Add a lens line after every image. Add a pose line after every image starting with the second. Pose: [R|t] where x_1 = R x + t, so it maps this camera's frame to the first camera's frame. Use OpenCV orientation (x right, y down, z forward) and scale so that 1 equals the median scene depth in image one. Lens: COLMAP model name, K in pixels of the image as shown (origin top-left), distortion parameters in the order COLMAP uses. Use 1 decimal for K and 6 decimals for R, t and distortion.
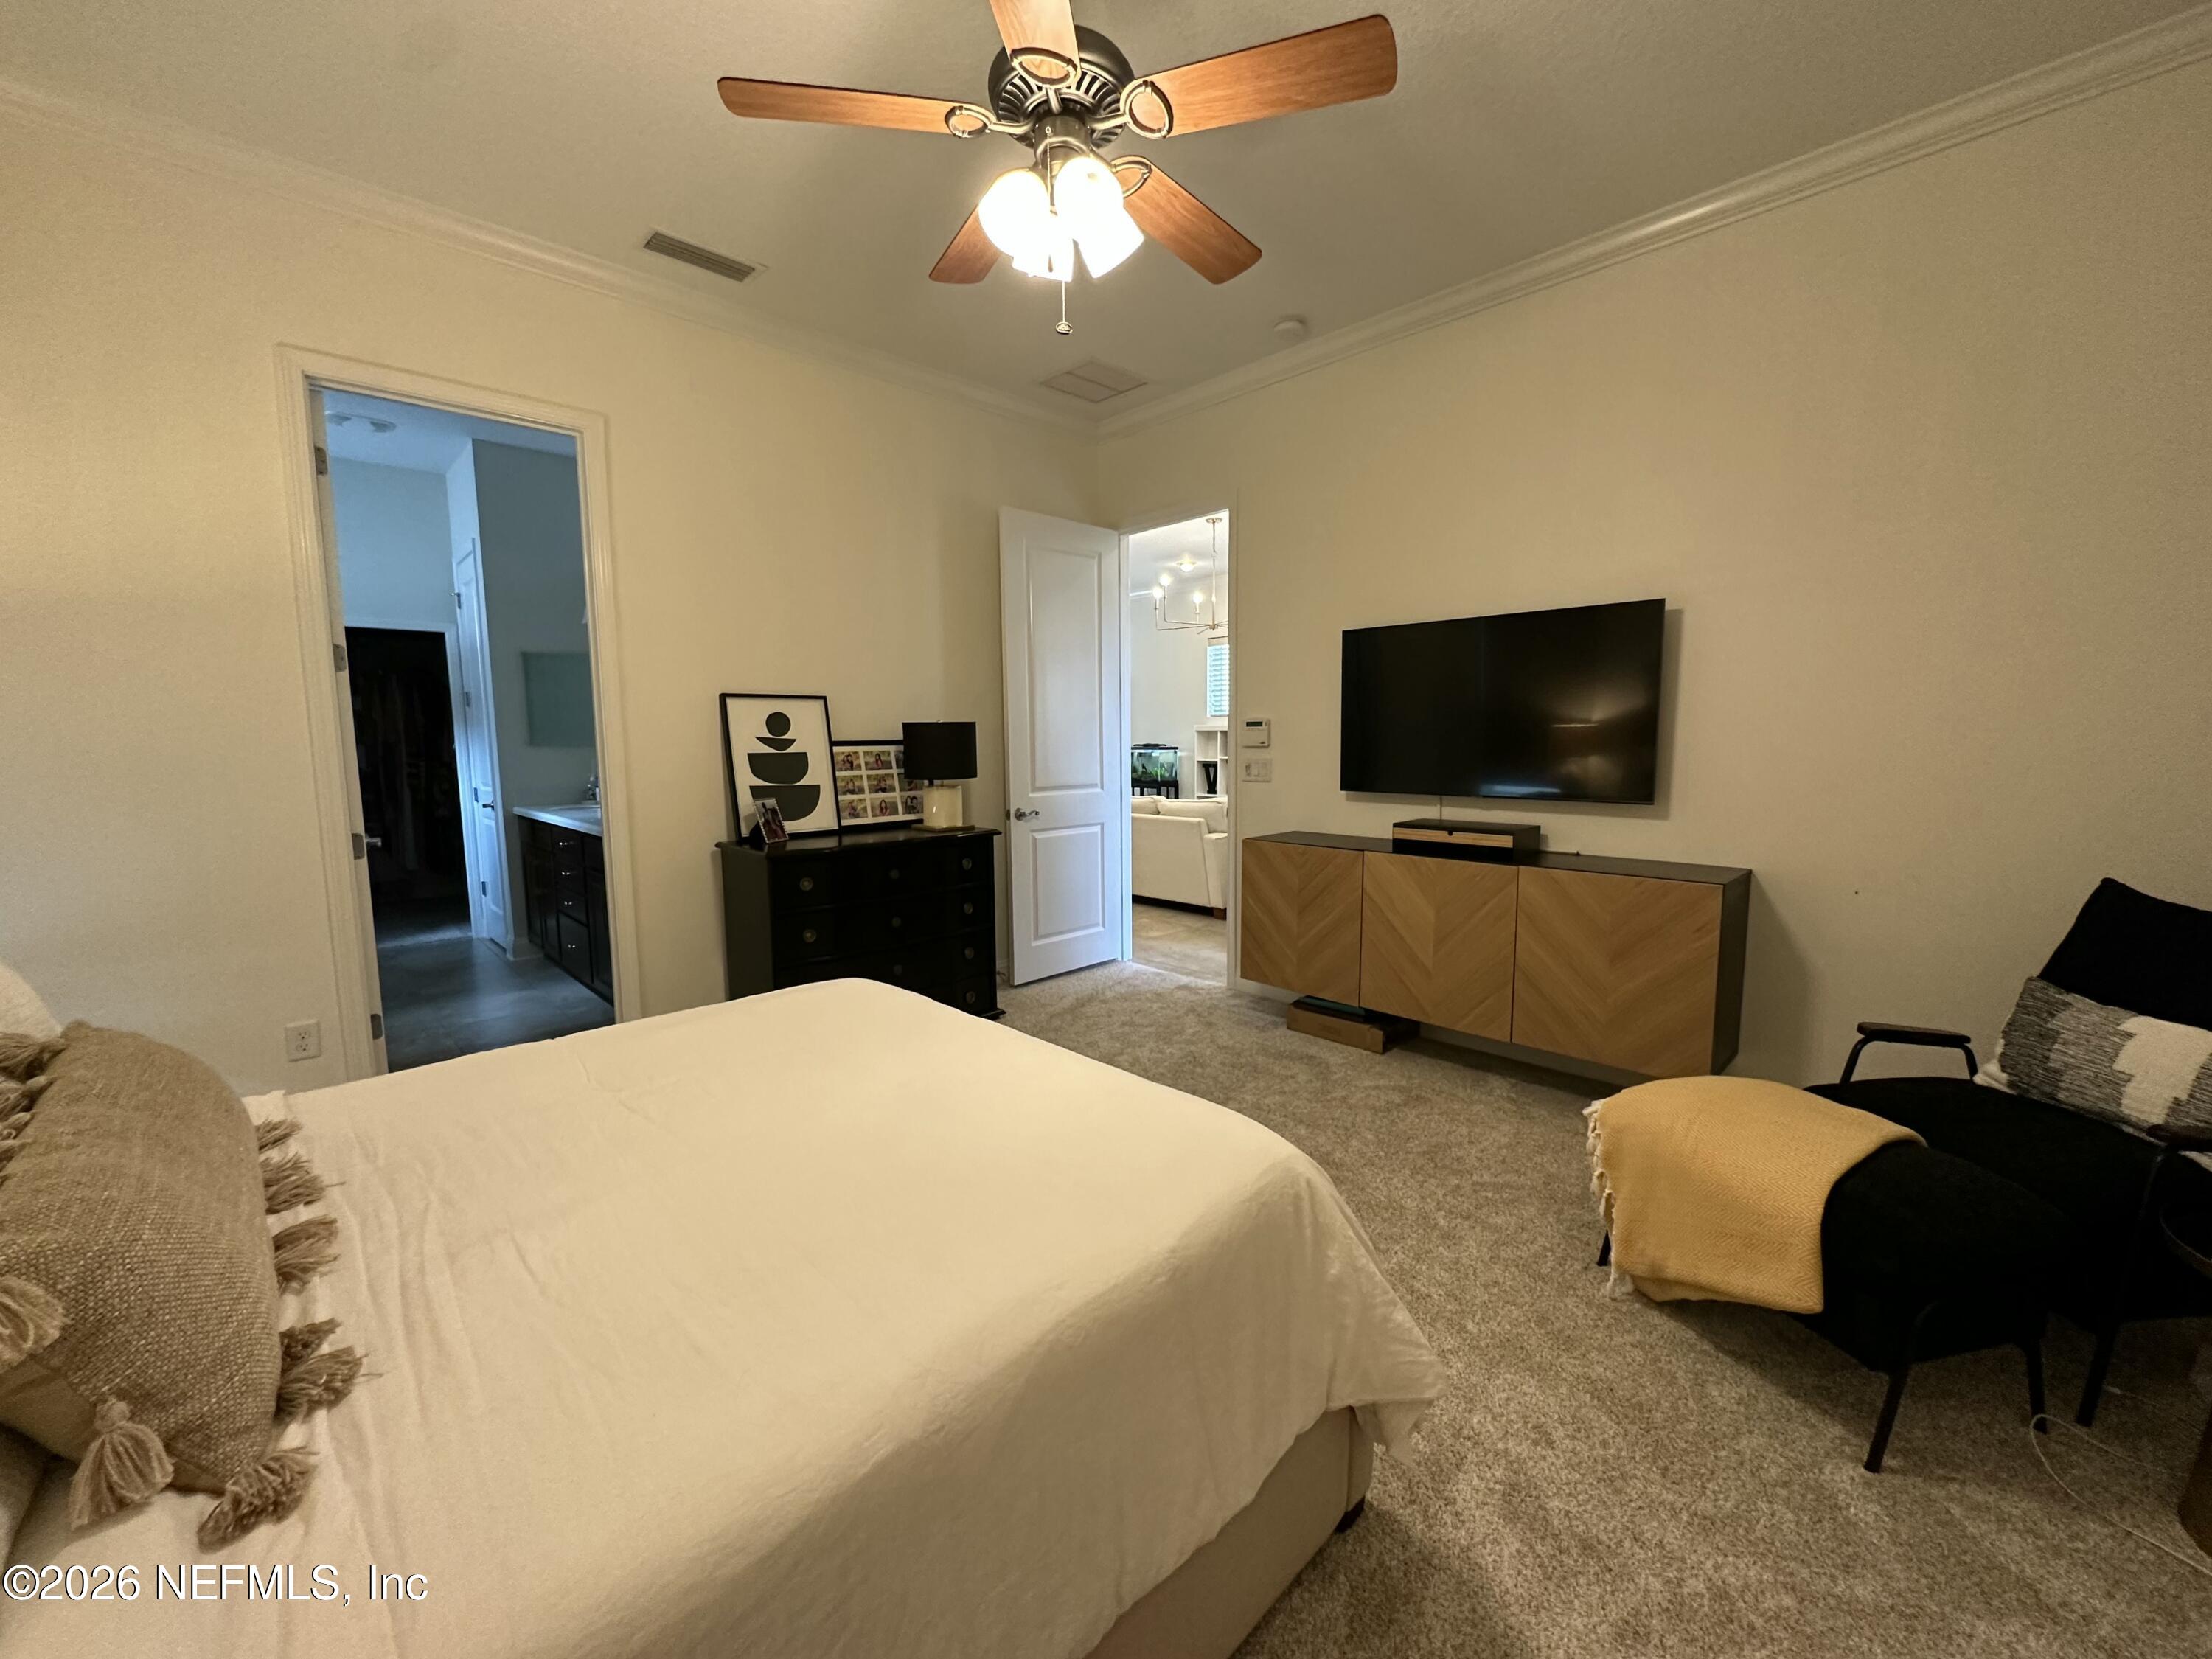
lens RADIAL K [[883.2, 0, 1106.5], [0, 883.2, 831.3], [0, 0, 1]] dist [-0.001572, 0.000746]
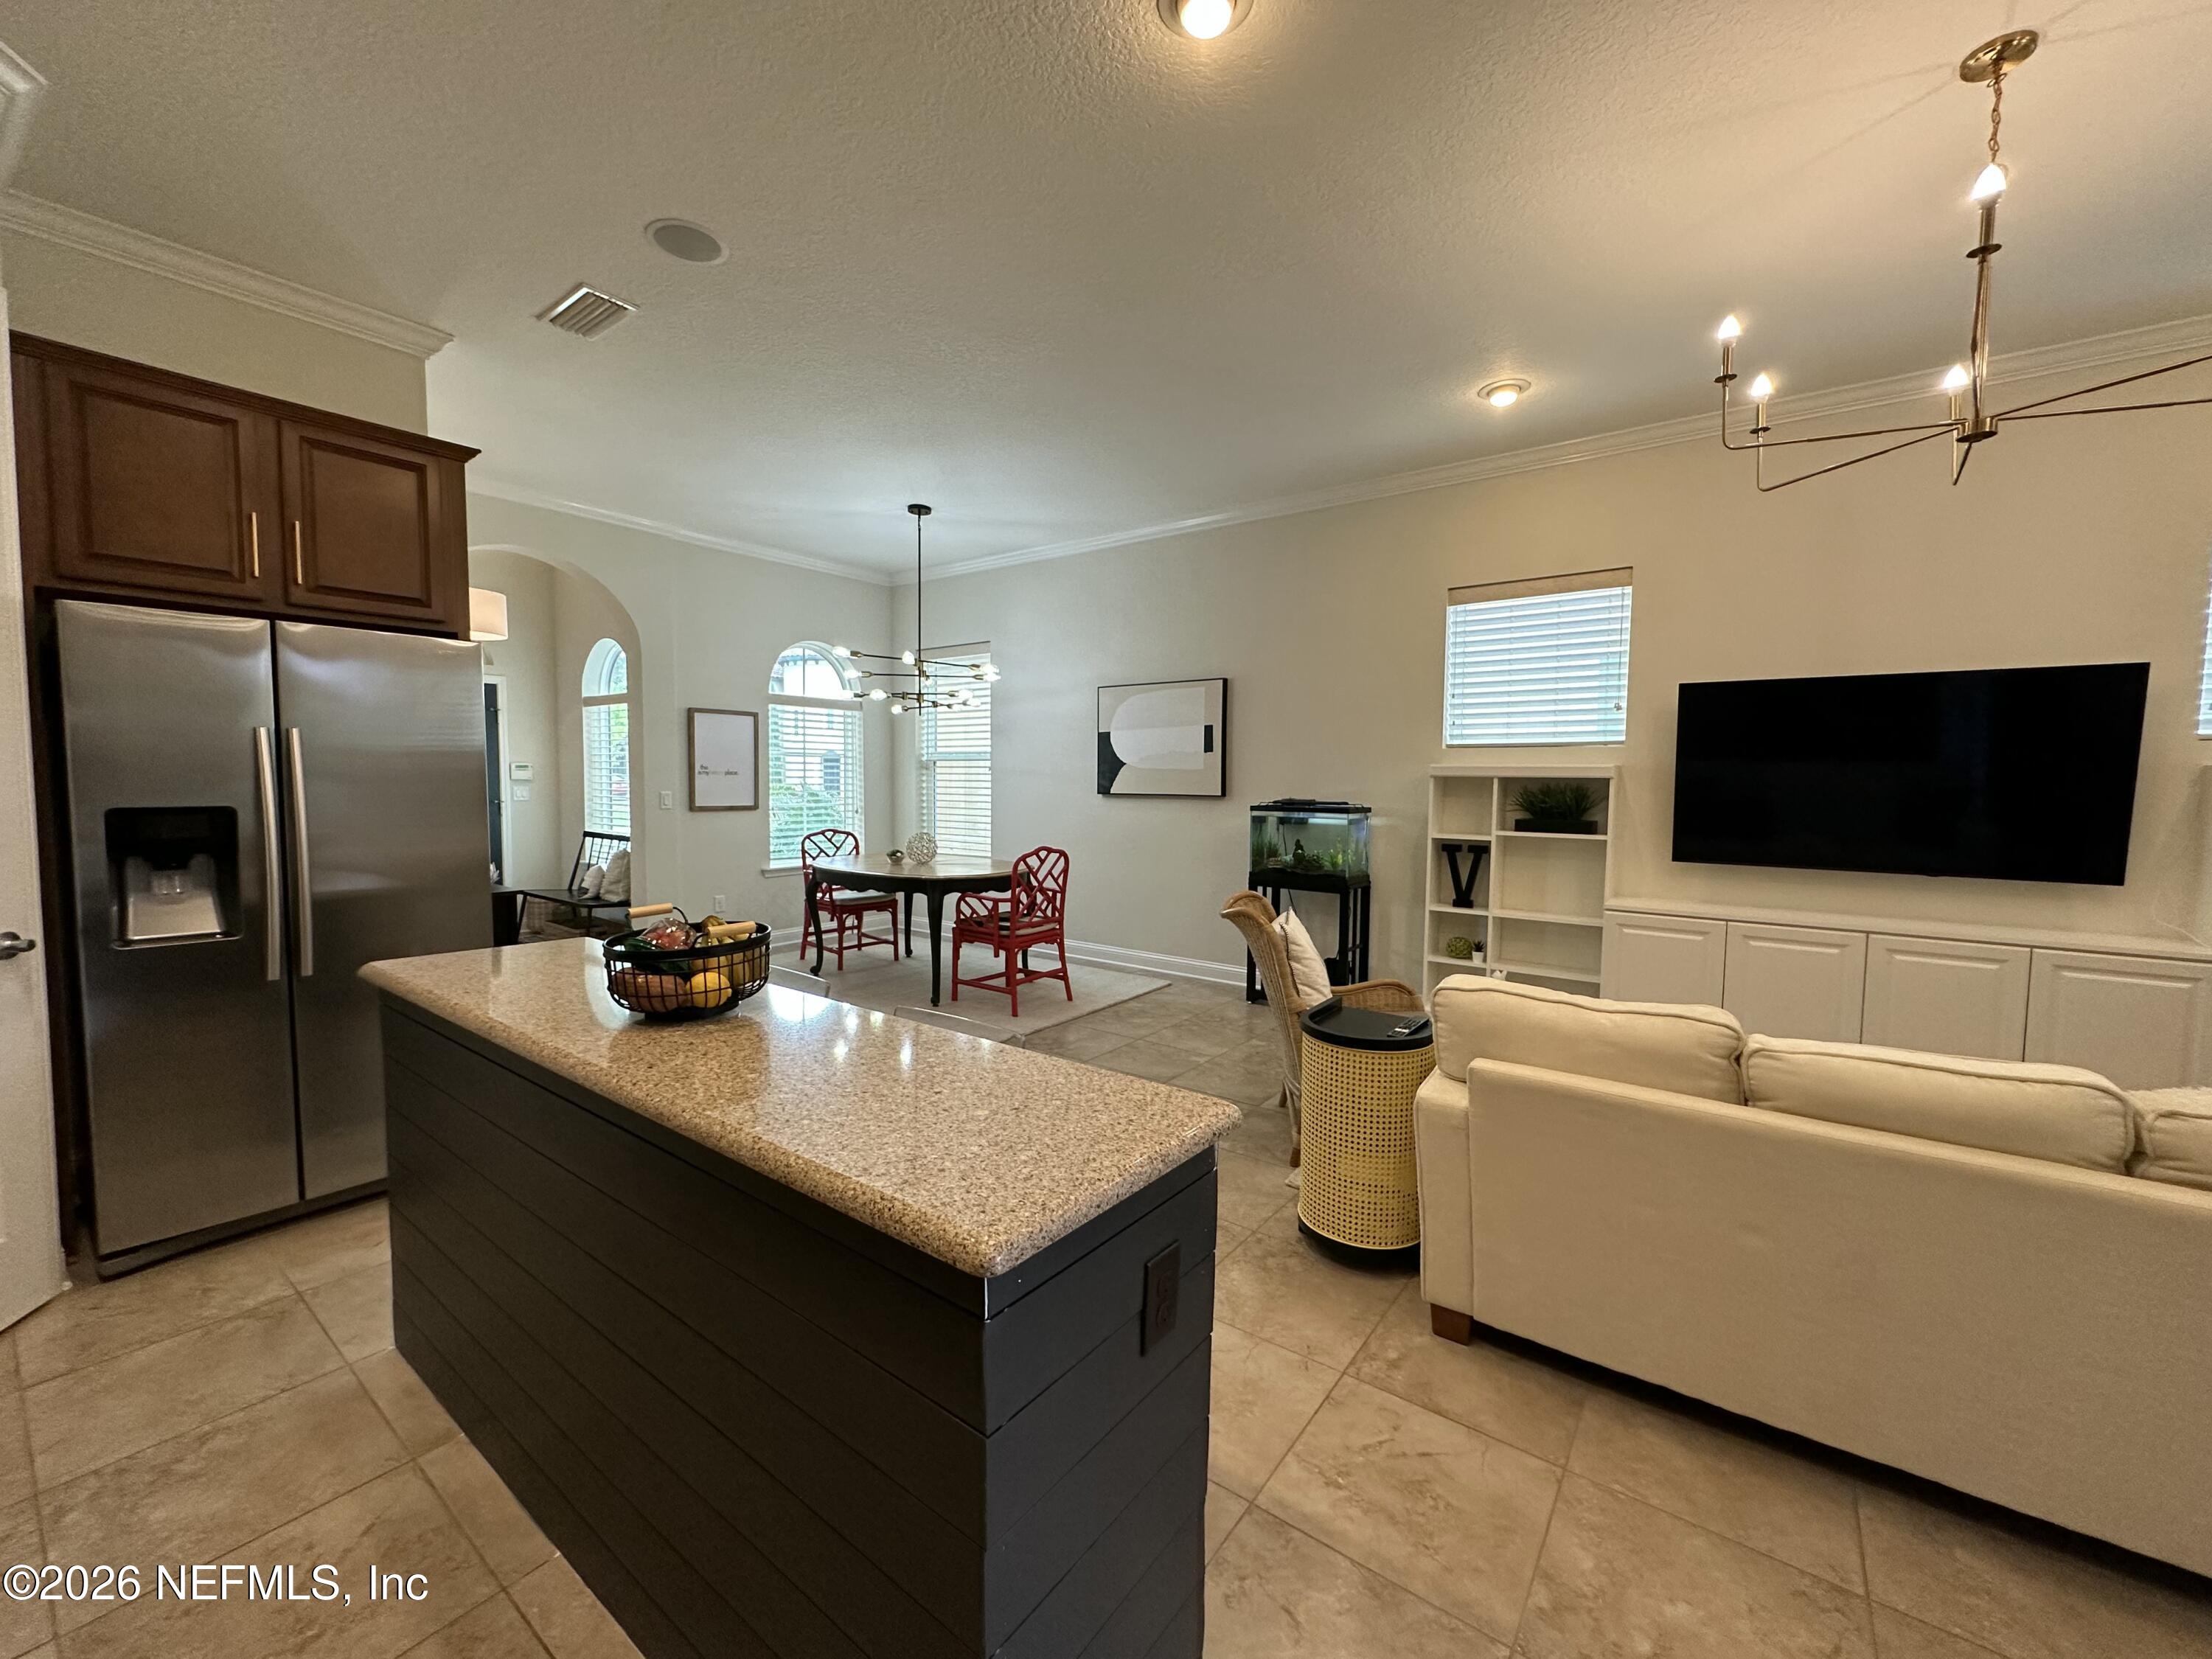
lens RADIAL K [[883.2, 0, 1107.1], [0, 883.2, 827.8], [0, 0, 1]] dist [-0.001572, 0.000746]
pose [[0.987055, 0.006138, 0.160262, -0.385889], [0.002272, 0.998632, -0.052242, -0.155531], [-0.160363, 0.051930, 0.985691, 1.417058]]
